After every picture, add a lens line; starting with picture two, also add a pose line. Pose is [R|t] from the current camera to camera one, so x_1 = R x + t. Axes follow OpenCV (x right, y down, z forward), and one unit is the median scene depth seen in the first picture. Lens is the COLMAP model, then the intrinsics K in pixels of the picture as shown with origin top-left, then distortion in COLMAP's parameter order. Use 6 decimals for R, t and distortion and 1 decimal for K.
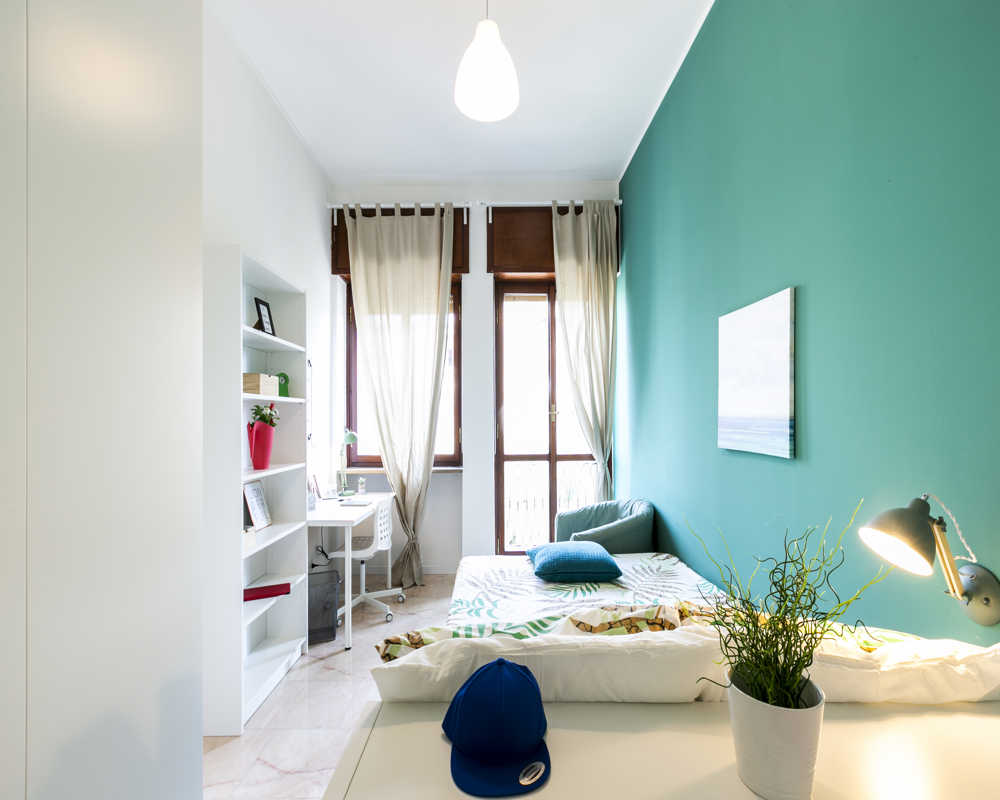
lens RADIAL K [[437.0, 0, 468.9], [0, 437.0, 415.5], [0, 0, 1]] dist [-0.002198, 0.001423]
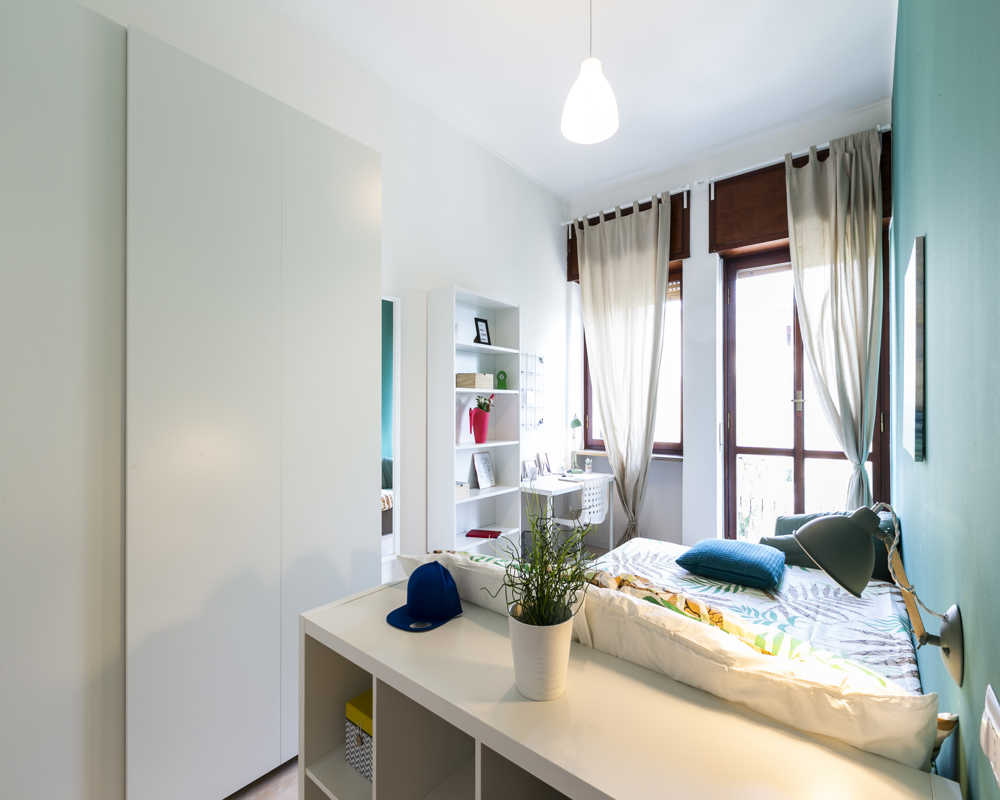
lens RADIAL K [[437.0, 0, 509.7], [0, 437.0, 406.0], [0, 0, 1]] dist [-0.002198, 0.001423]
pose [[0.794246, 0.005301, -0.607573, 0.285144], [-0.000814, 0.999970, 0.007661, -0.002133], [0.607595, -0.005590, 0.794227, -0.017694]]
